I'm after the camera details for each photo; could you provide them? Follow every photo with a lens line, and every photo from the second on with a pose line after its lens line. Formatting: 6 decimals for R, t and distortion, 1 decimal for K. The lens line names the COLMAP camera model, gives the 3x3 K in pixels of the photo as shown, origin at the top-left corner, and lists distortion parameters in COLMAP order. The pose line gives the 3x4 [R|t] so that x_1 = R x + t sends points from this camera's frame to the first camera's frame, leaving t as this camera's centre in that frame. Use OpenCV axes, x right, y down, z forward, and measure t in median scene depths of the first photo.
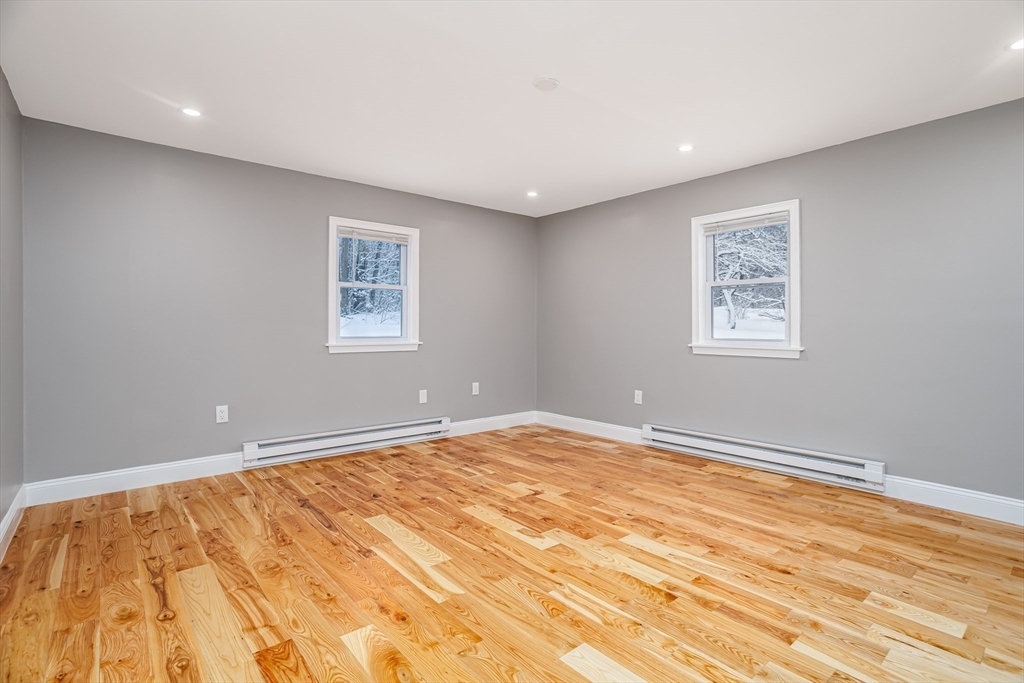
lens RADIAL K [[501.2, 0, 514.5], [0, 501.2, 334.7], [0, 0, 1]] dist [-0.066254, 0.040659]
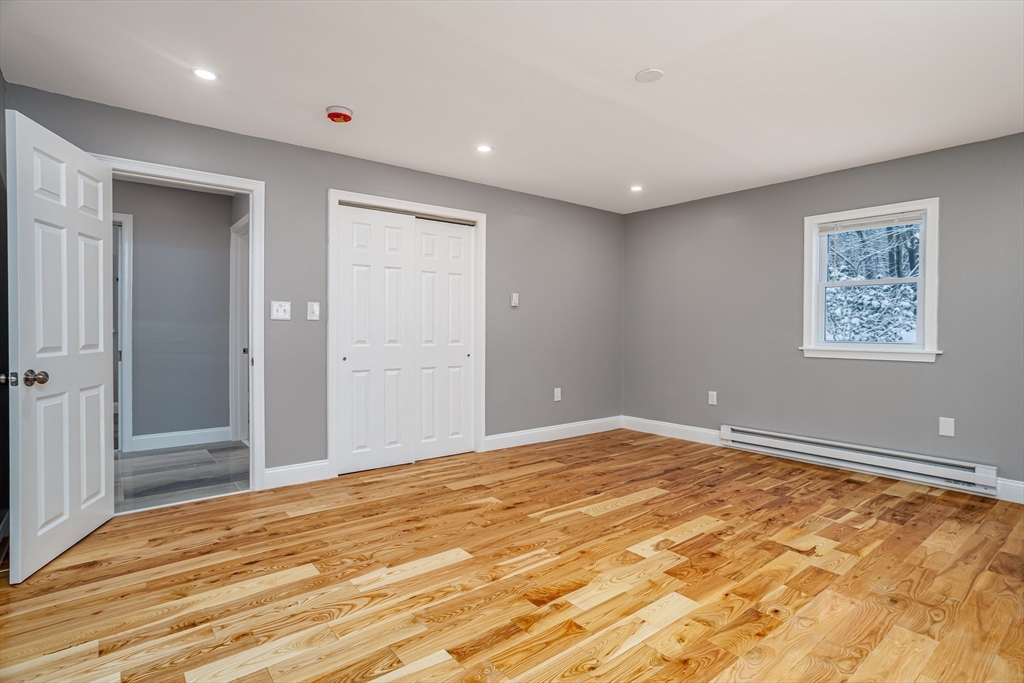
lens RADIAL K [[501.2, 0, 514.5], [0, 501.2, 334.7], [0, 0, 1]] dist [-0.066254, 0.040659]
pose [[-0.021124, 0.009863, -0.999728, 0.929921], [-0.017062, 0.999802, 0.010224, -0.006529], [0.999631, 0.017273, -0.020952, 0.691008]]
